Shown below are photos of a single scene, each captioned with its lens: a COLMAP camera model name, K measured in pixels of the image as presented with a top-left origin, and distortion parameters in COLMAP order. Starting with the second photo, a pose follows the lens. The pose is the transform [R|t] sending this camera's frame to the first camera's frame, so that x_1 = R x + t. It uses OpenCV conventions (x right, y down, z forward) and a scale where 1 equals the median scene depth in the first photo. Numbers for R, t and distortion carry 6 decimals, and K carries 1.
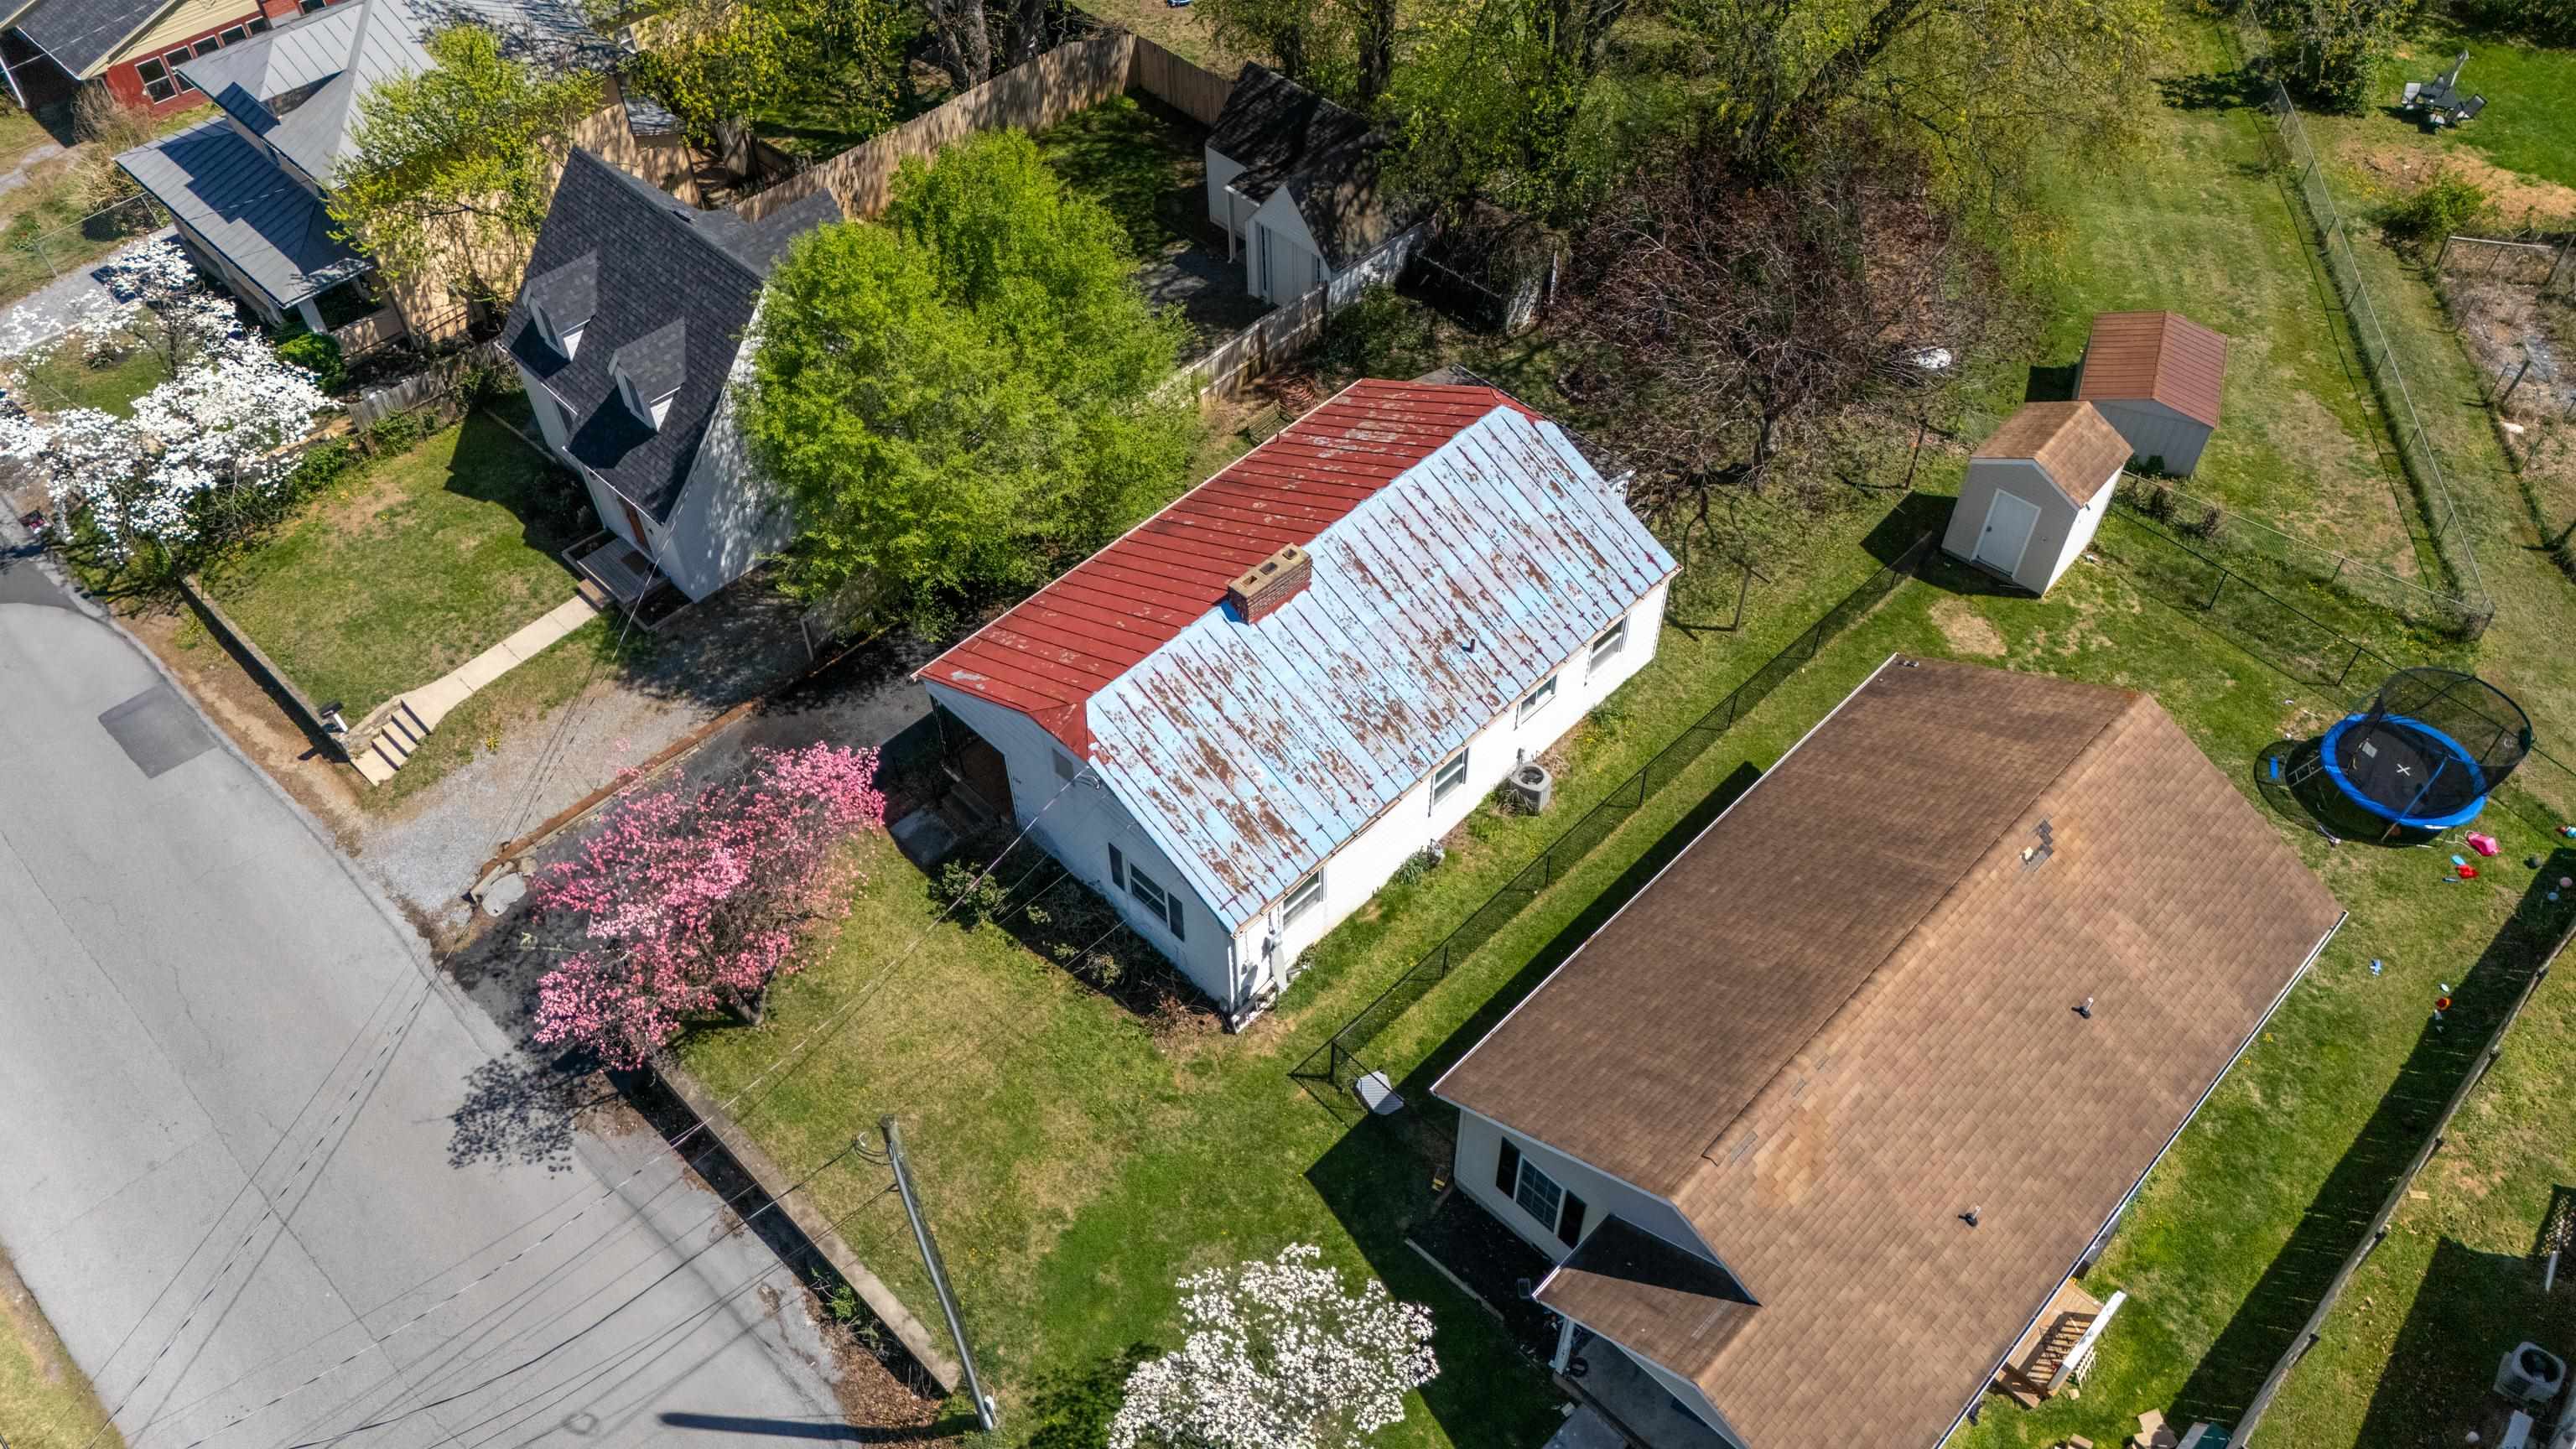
lens RADIAL K [[1899.6, 0, 1288.0], [0, 1899.6, 724.5], [0, 0, 1]] dist [0.093580, -0.096497]
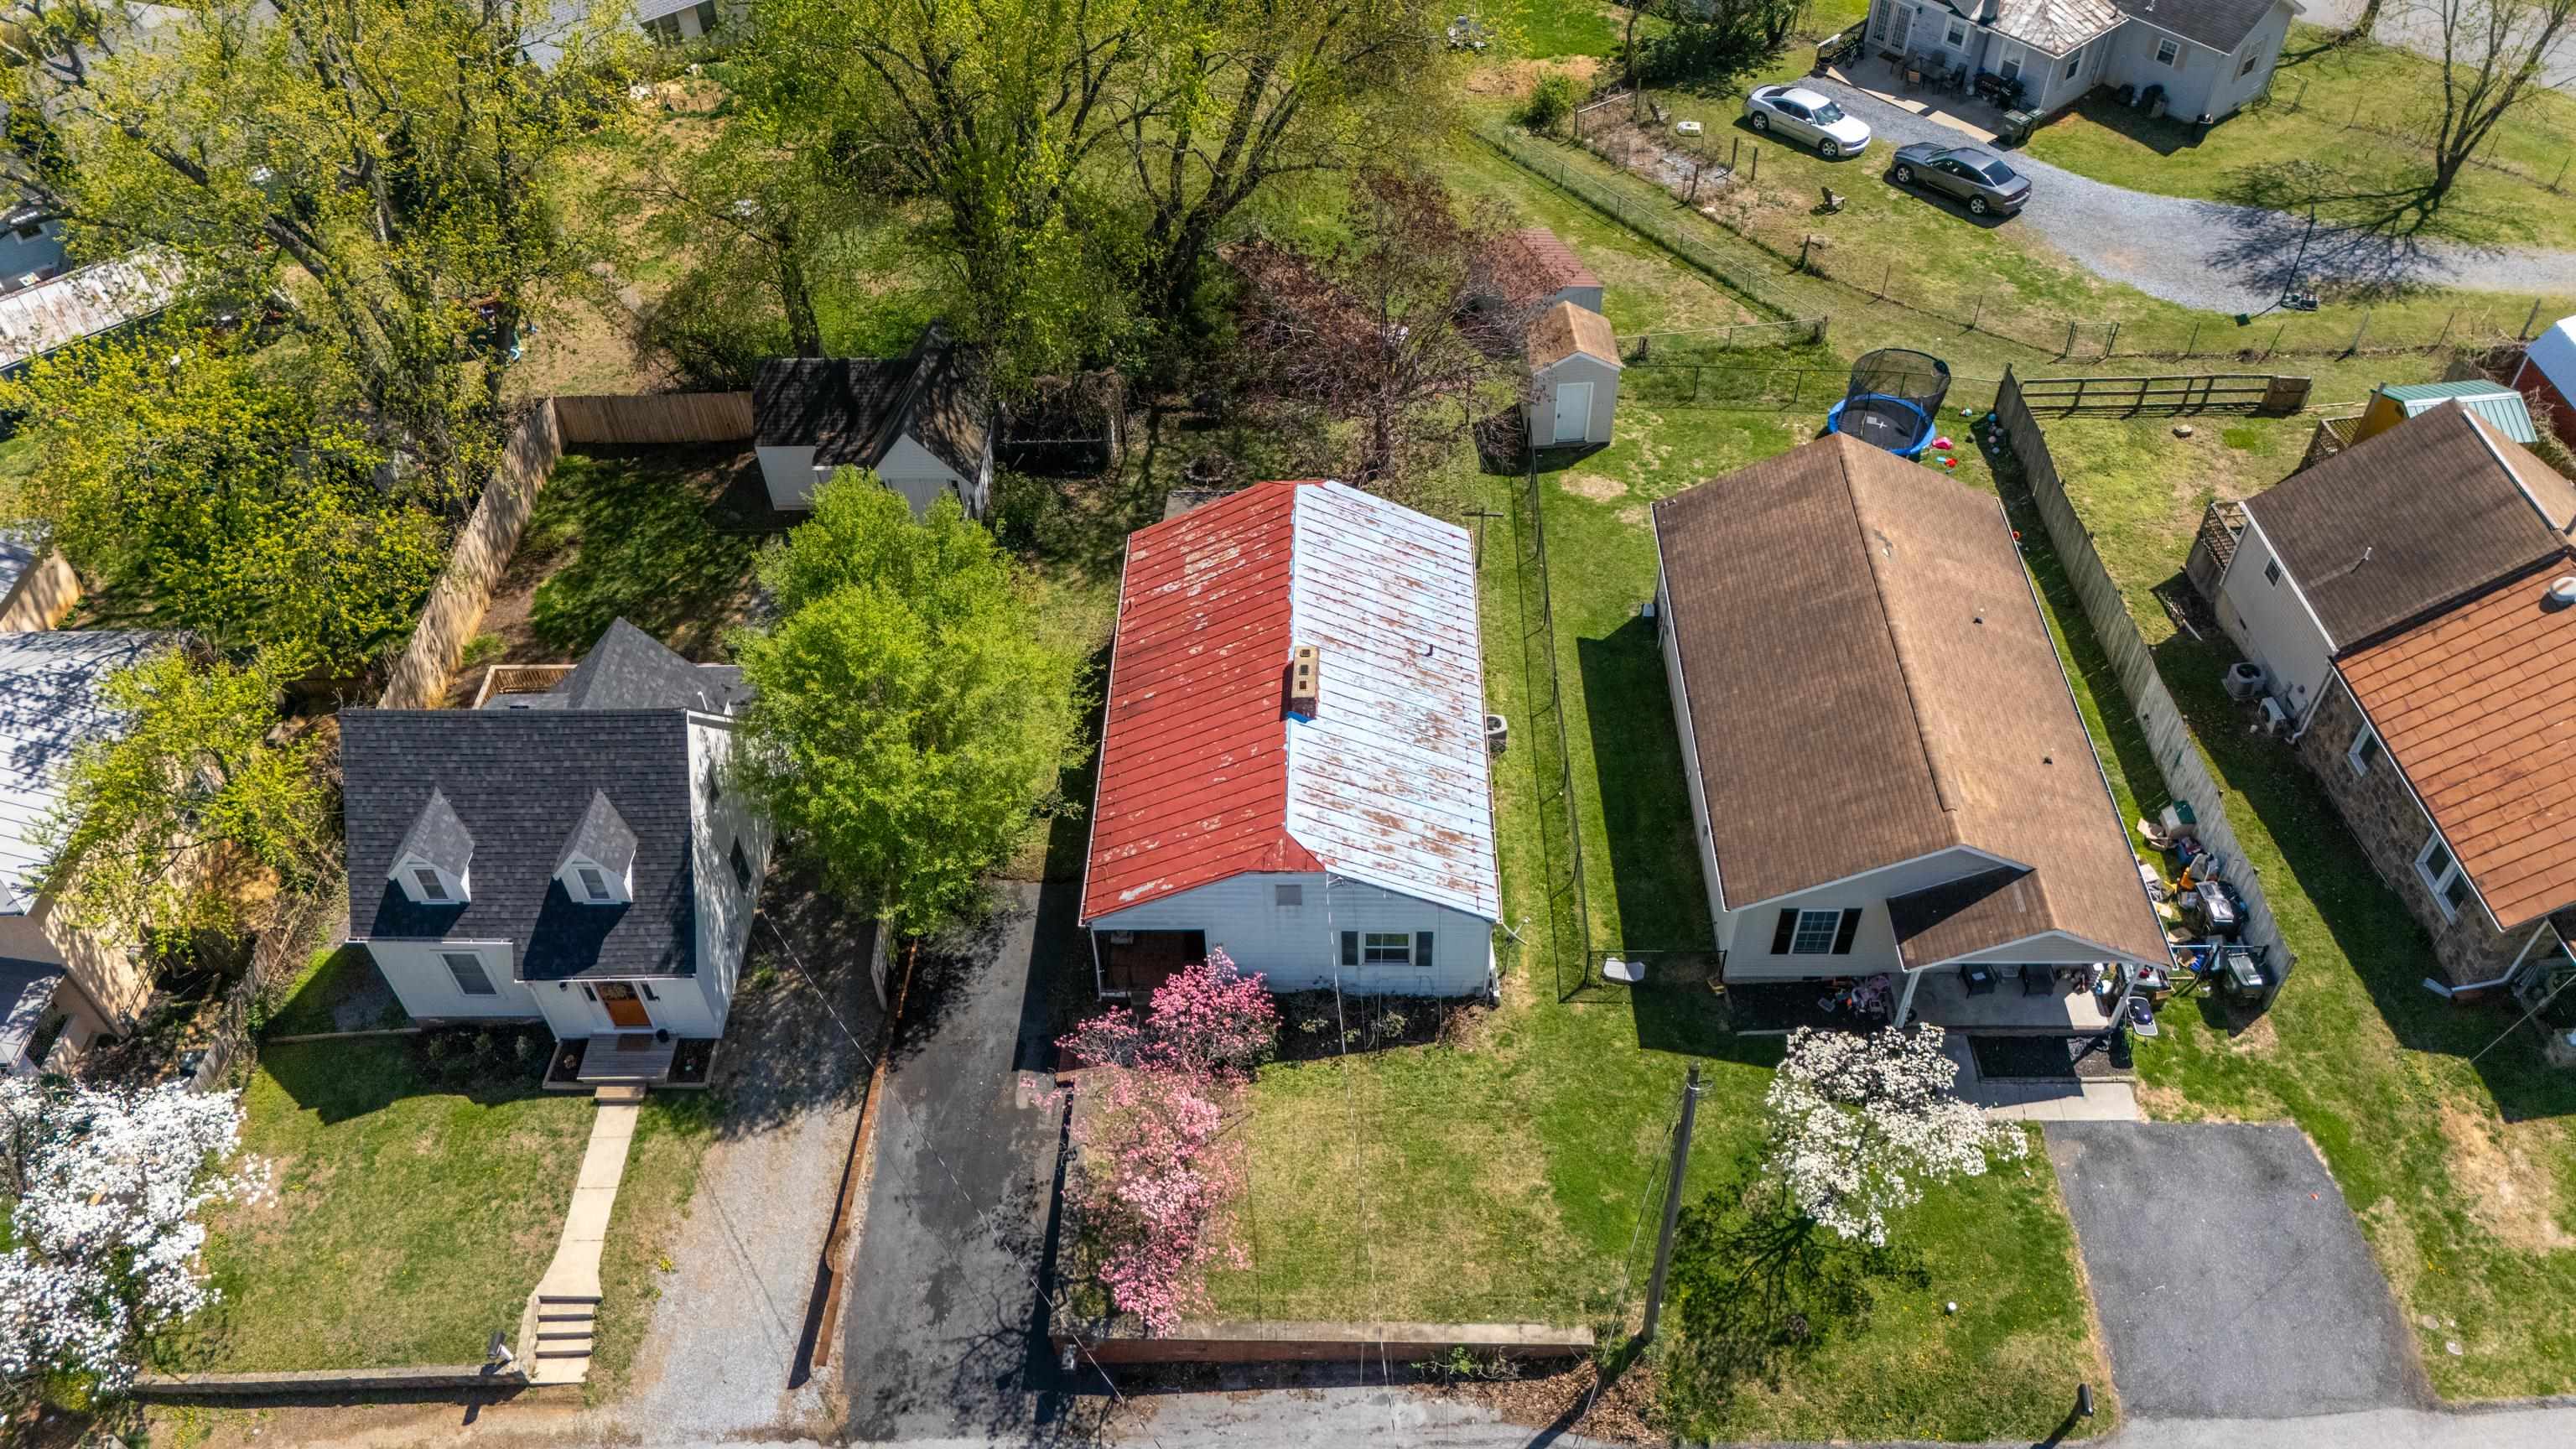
lens RADIAL K [[1899.6, 0, 1288.0], [0, 1899.6, 724.5], [0, 0, 1]] dist [0.093580, -0.096497]
pose [[0.725520, -0.503663, 0.468982, -0.533118], [0.529656, 0.843762, 0.086775, -0.145652], [-0.439415, 0.185443, 0.878934, -0.034673]]
